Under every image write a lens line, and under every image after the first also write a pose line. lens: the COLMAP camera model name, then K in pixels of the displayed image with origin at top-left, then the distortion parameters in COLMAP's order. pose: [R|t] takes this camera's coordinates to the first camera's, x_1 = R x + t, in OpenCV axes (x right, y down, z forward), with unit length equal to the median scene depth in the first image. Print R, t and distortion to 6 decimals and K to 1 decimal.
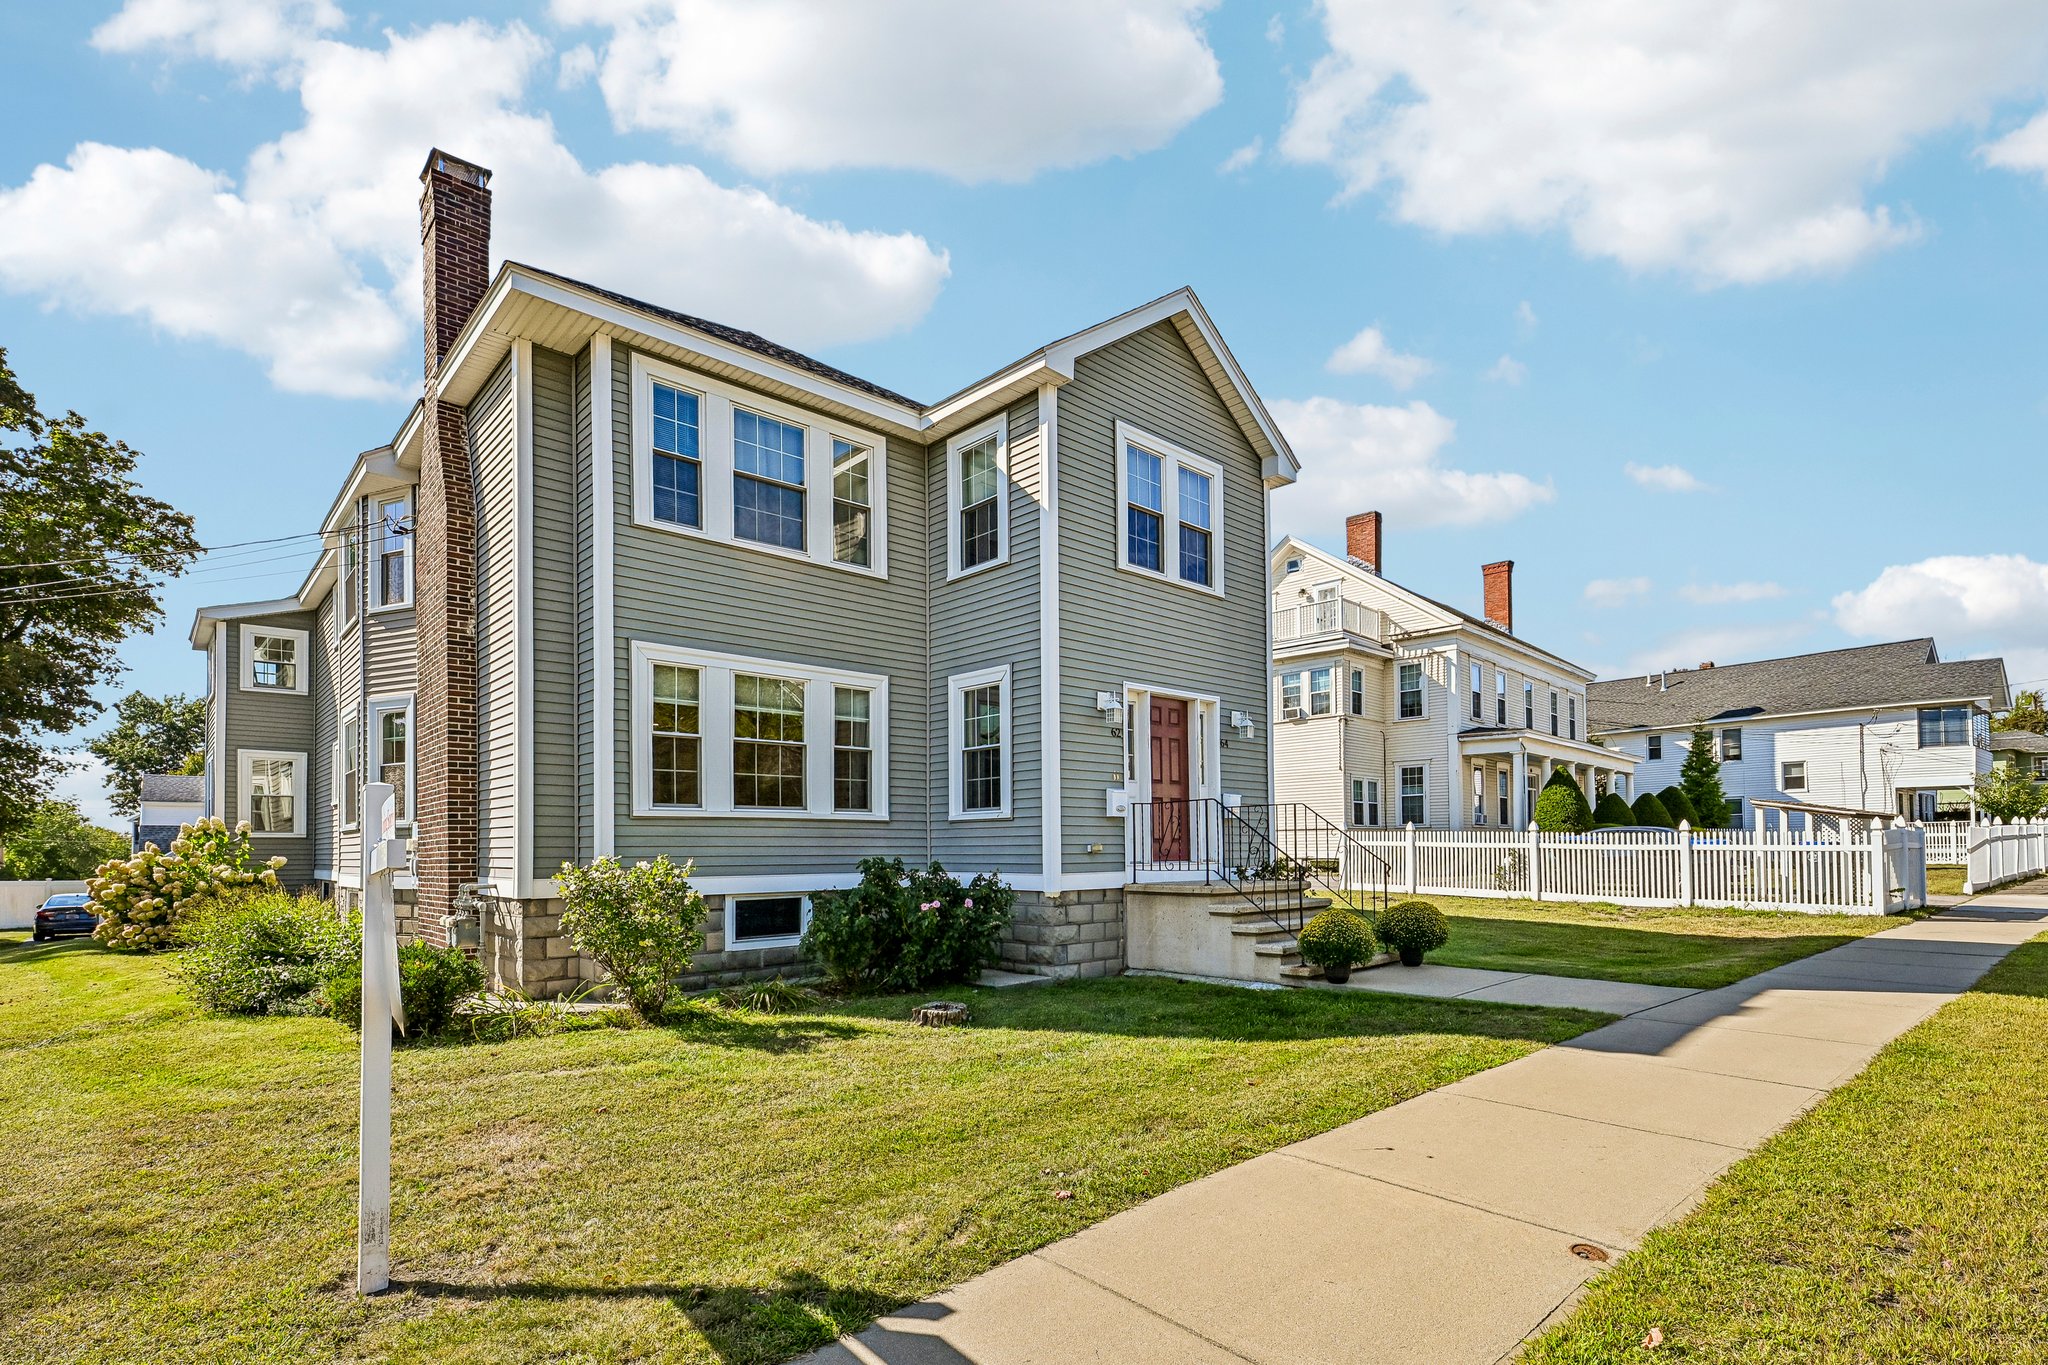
lens RADIAL K [[958.3, 0, 1019.6], [0, 958.3, 744.1], [0, 0, 1]] dist [0.001027, 0.000645]
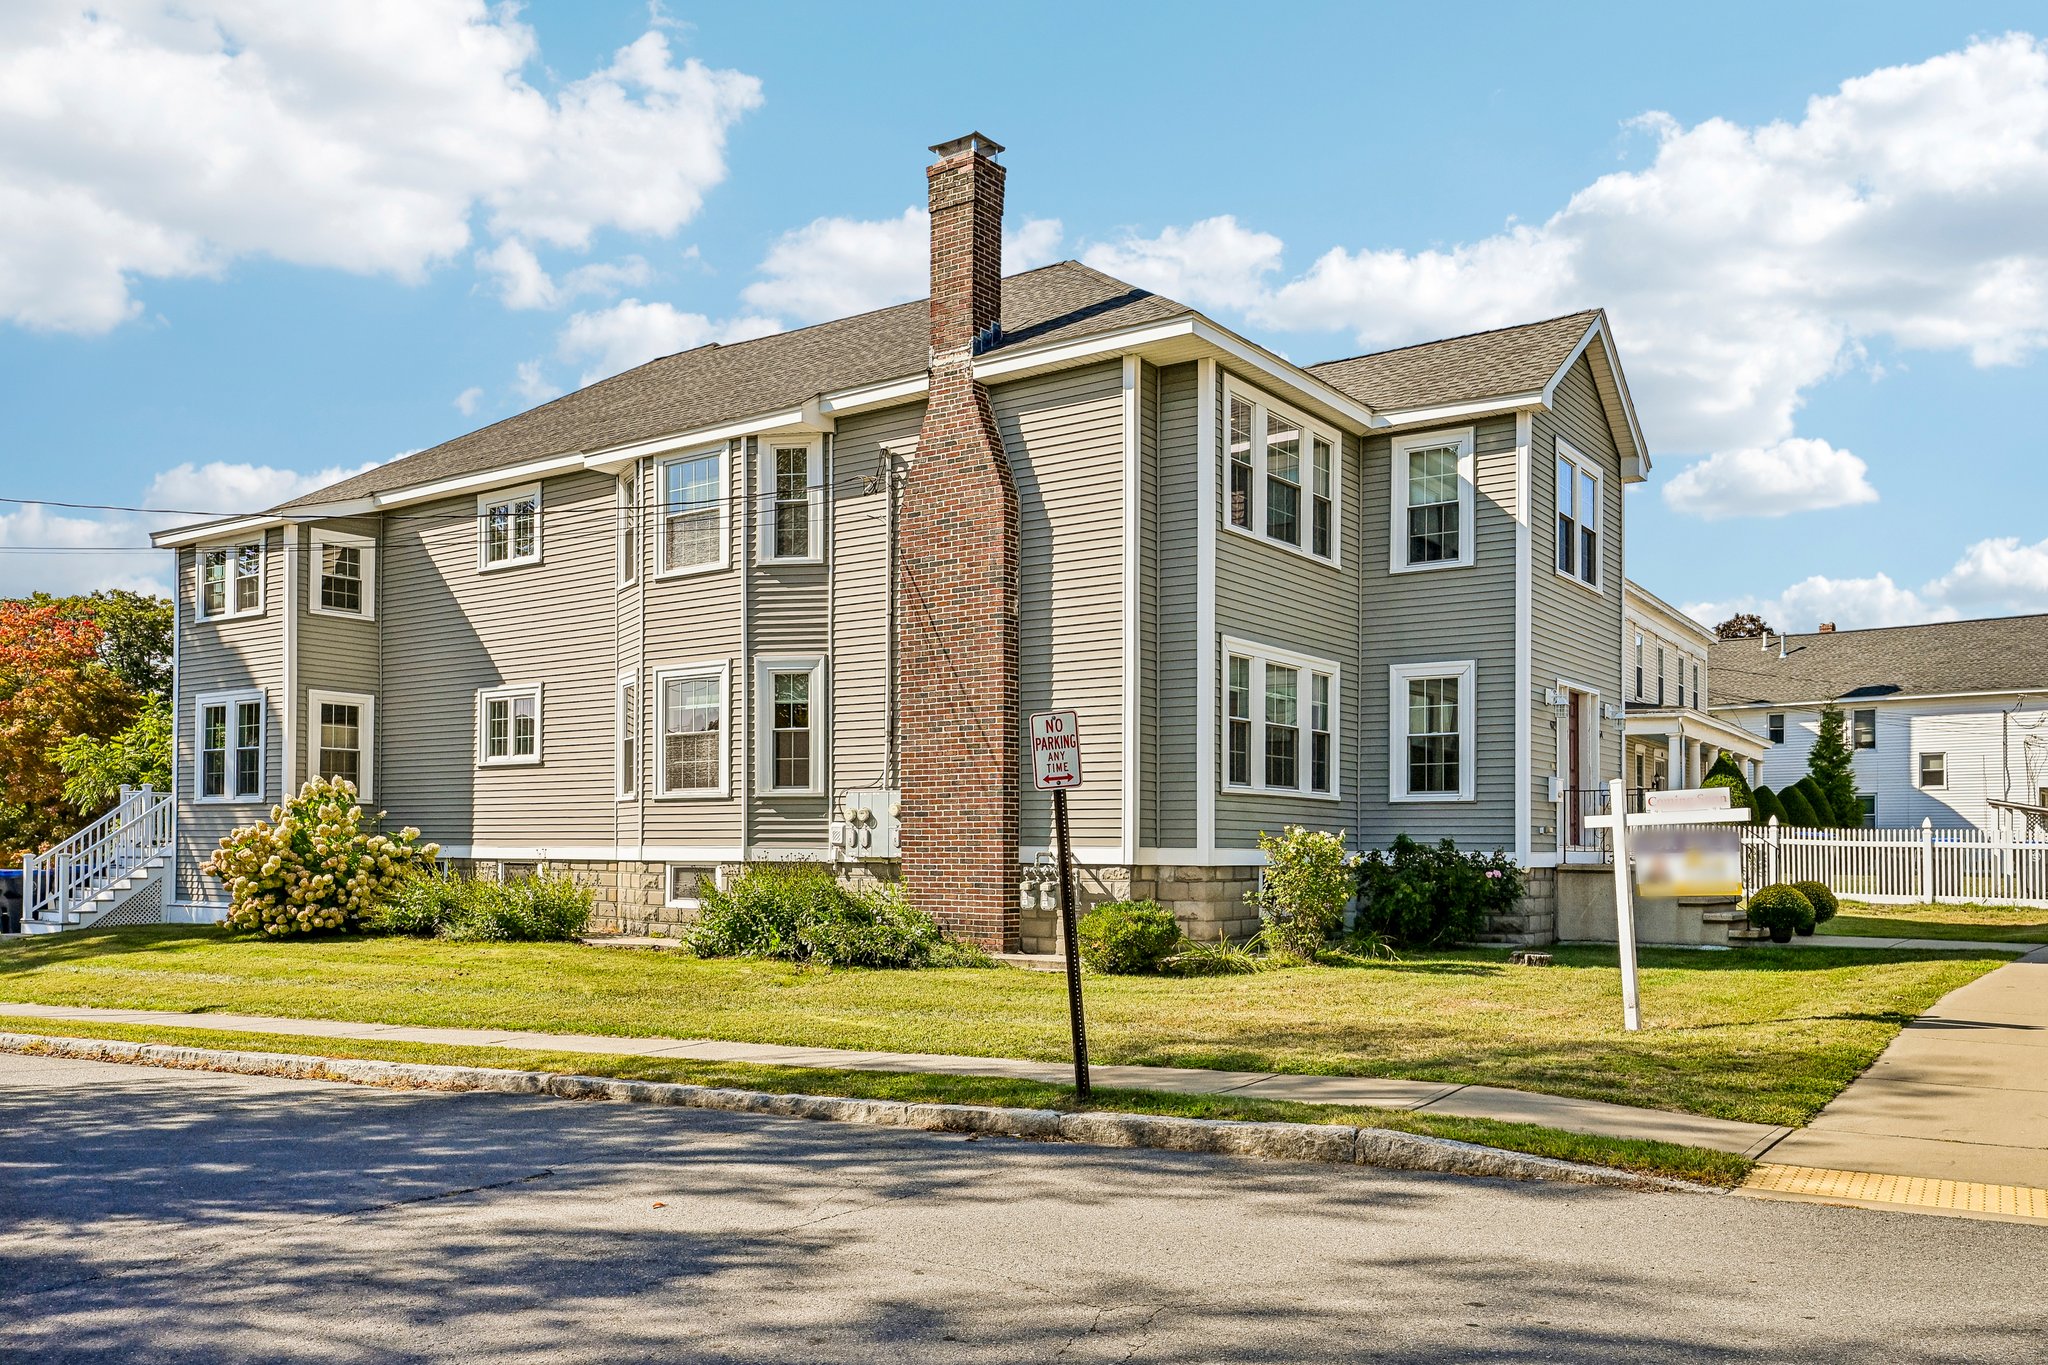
lens RADIAL K [[1592.6, 0, 1024.0], [0, 1592.6, 682.5], [0, 0, 1]] dist [0.009966, -0.001482]
pose [[0.977158, 0.038015, 0.209086, -0.830038], [-0.038627, 0.999253, -0.001157, -0.033947], [-0.208973, -0.006945, 0.977897, -0.622311]]
